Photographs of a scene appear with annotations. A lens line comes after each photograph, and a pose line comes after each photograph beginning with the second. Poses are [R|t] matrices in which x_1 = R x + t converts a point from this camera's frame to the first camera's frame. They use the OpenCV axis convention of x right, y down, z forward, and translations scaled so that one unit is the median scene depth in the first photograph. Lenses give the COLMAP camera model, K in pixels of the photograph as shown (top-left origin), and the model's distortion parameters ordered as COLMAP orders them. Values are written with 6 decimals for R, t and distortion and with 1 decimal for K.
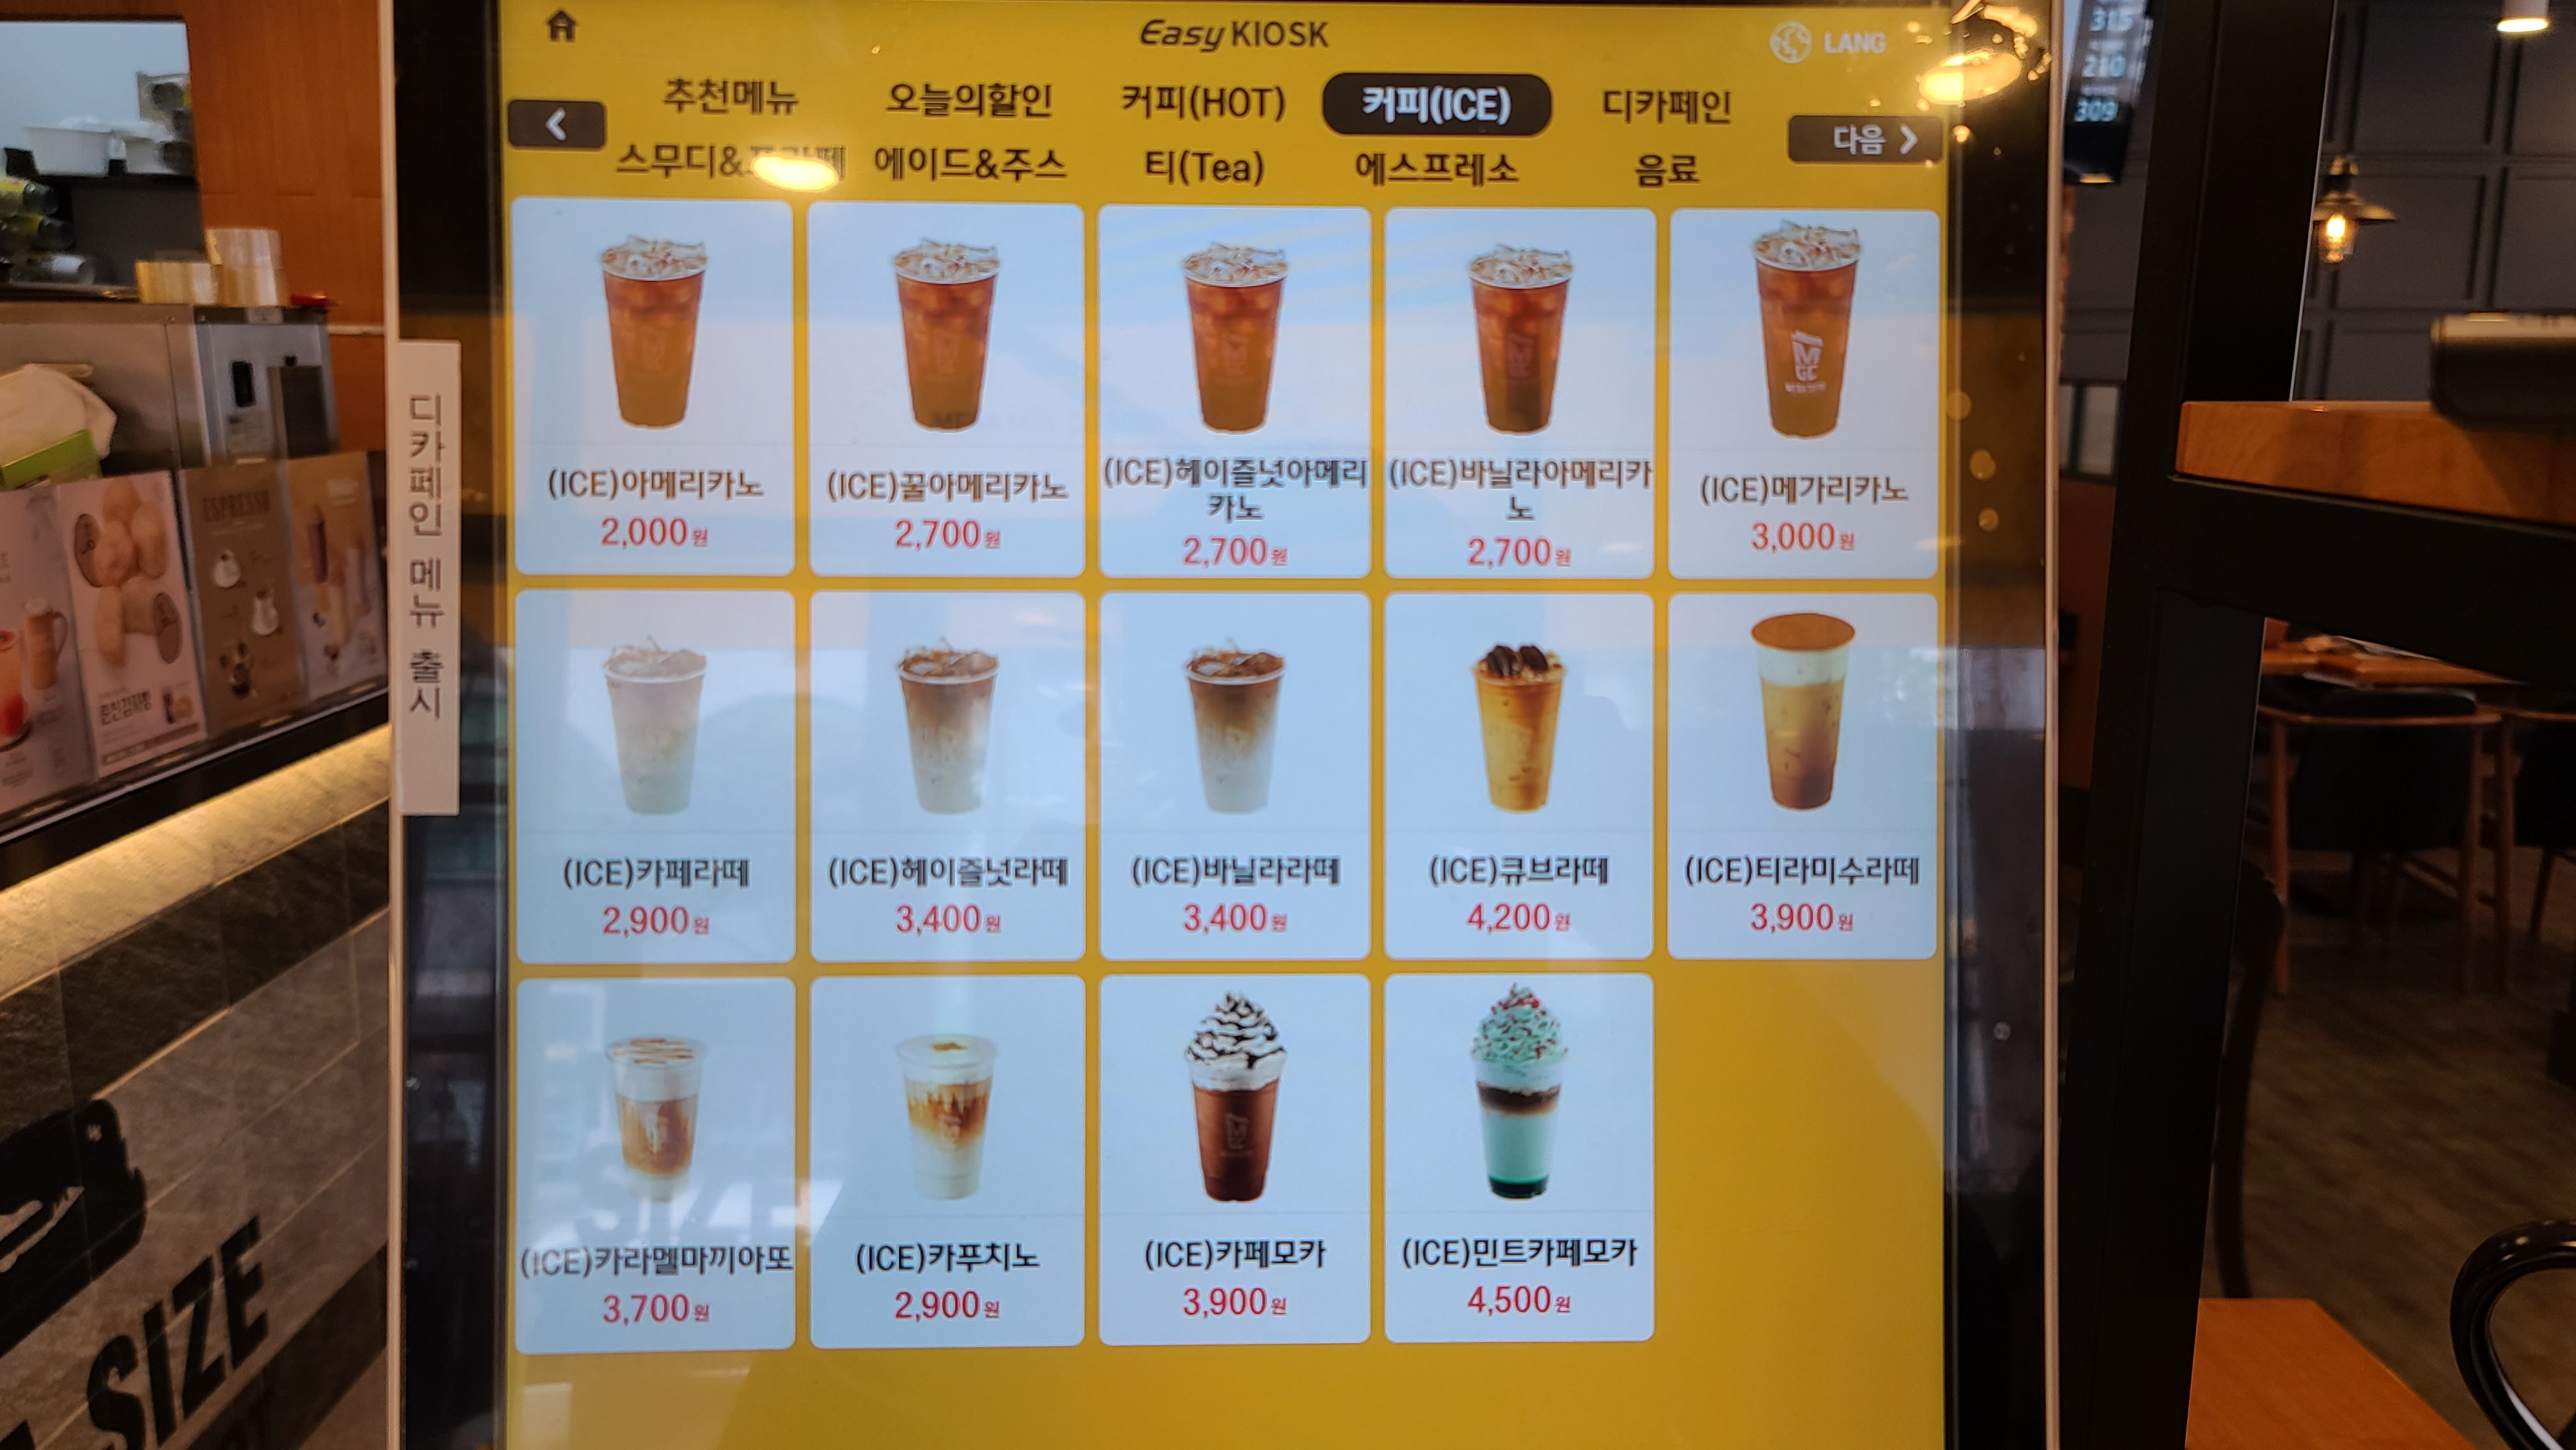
lens RADIAL K [[1909.6, 0, 1298.3], [0, 1909.6, 717.8], [0, 0, 1]] dist [0.039203, -0.080808]
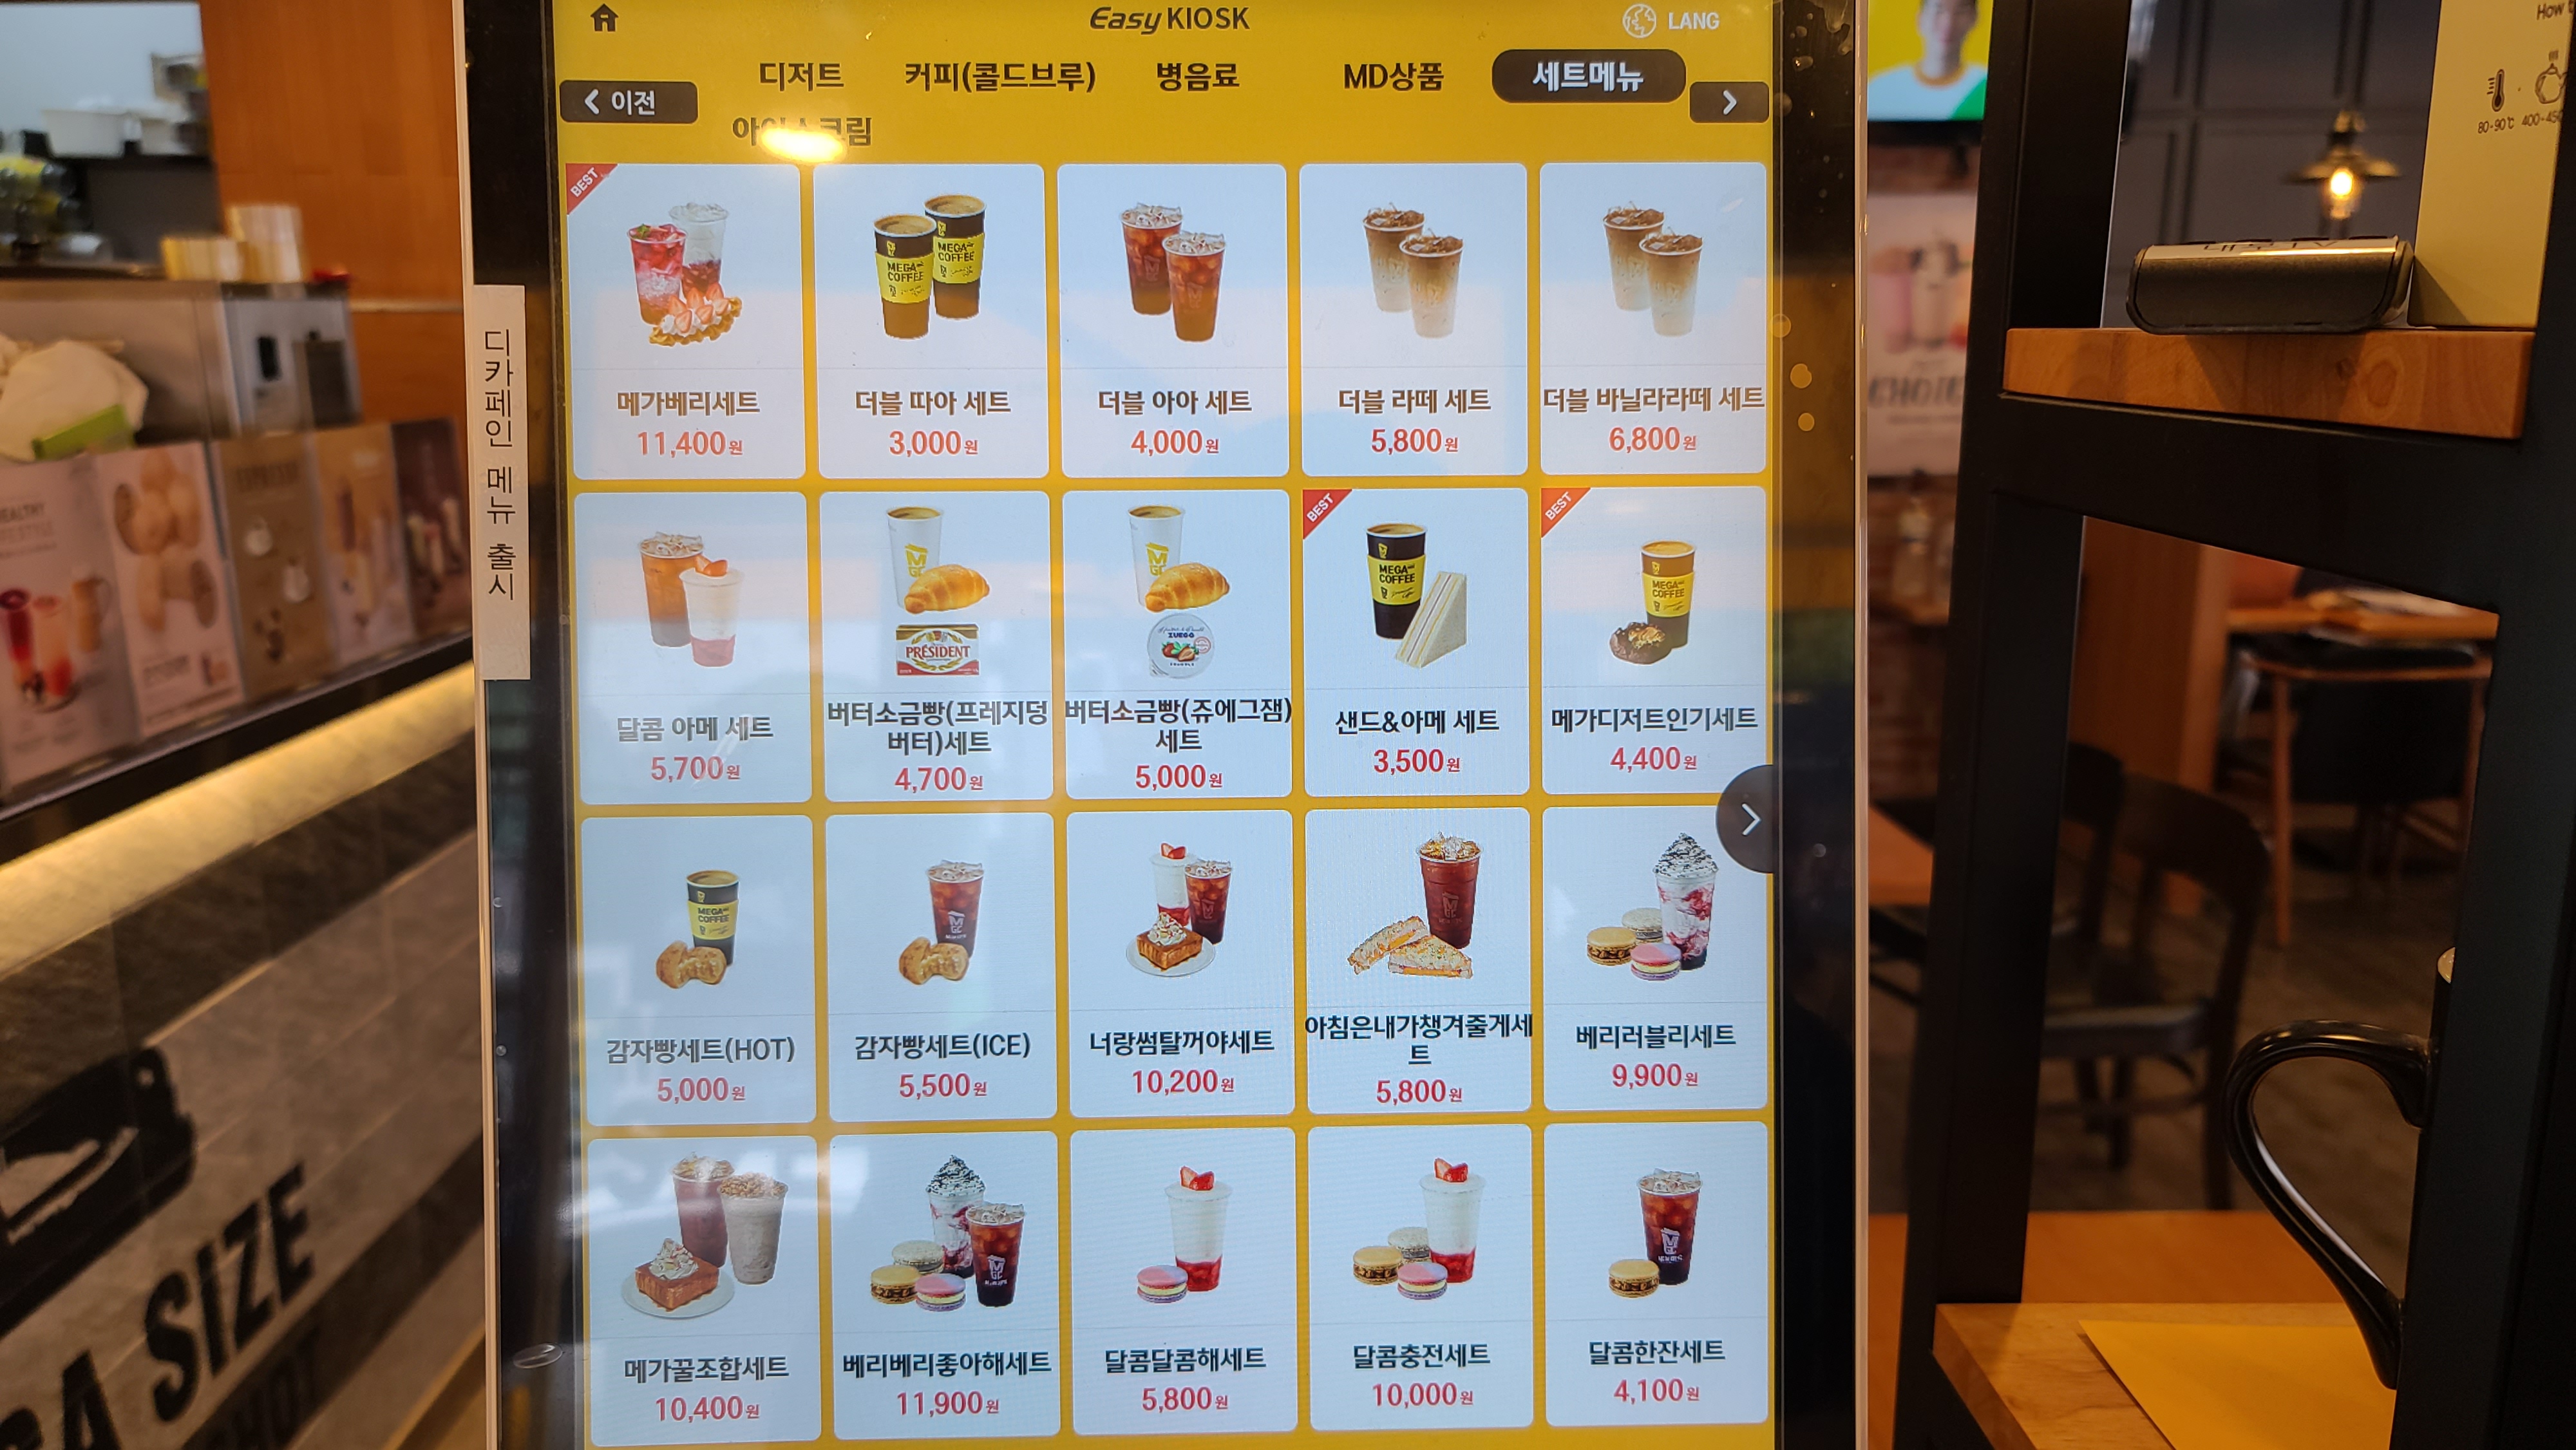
lens RADIAL K [[1909.6, 0, 1325.3], [0, 1909.6, 734.7], [0, 0, 1]] dist [0.039203, -0.080808]
pose [[0.999927, -0.011225, 0.004395, 0.045834], [0.011124, 0.999686, 0.022446, 0.052866], [-0.004645, -0.022395, 0.999738, -0.170536]]
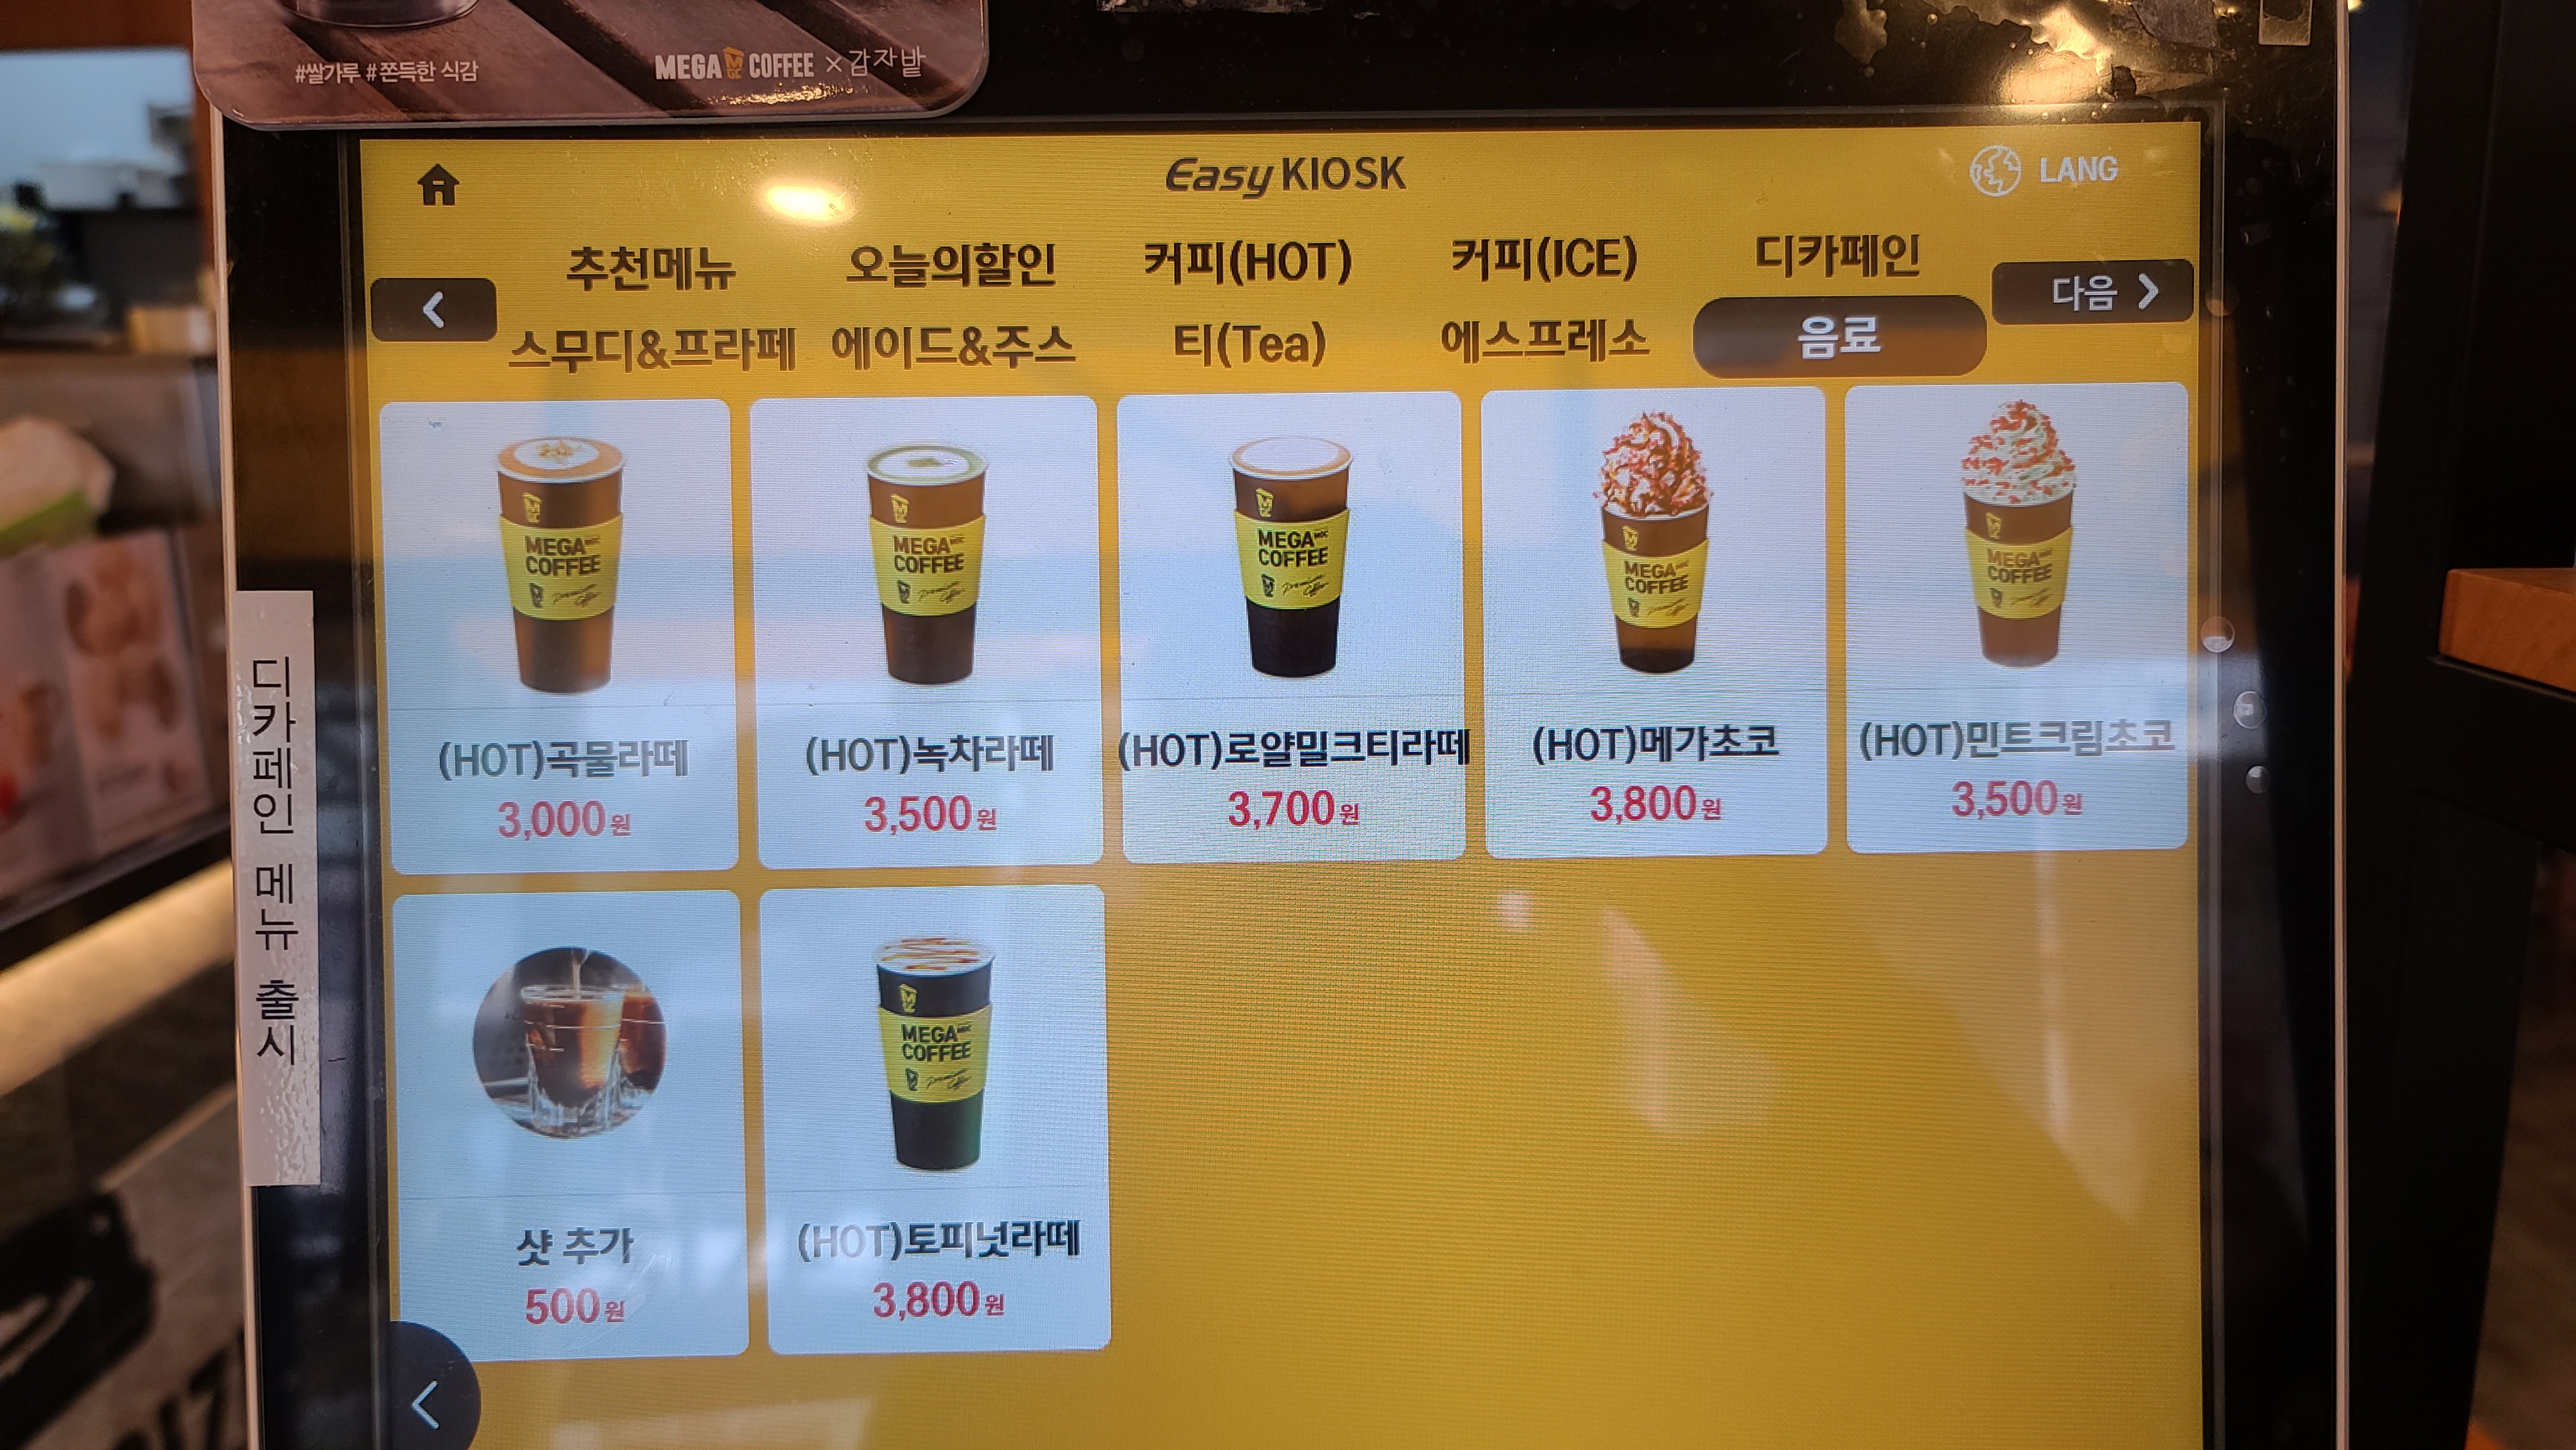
lens RADIAL K [[1909.6, 0, 1315.7], [0, 1909.6, 735.1], [0, 0, 1]] dist [0.039203, -0.080808]
pose [[0.999832, -0.014993, -0.010510, -0.014205], [0.015100, 0.999834, 0.010170, -0.117142], [0.010356, -0.010327, 0.999893, 0.184971]]
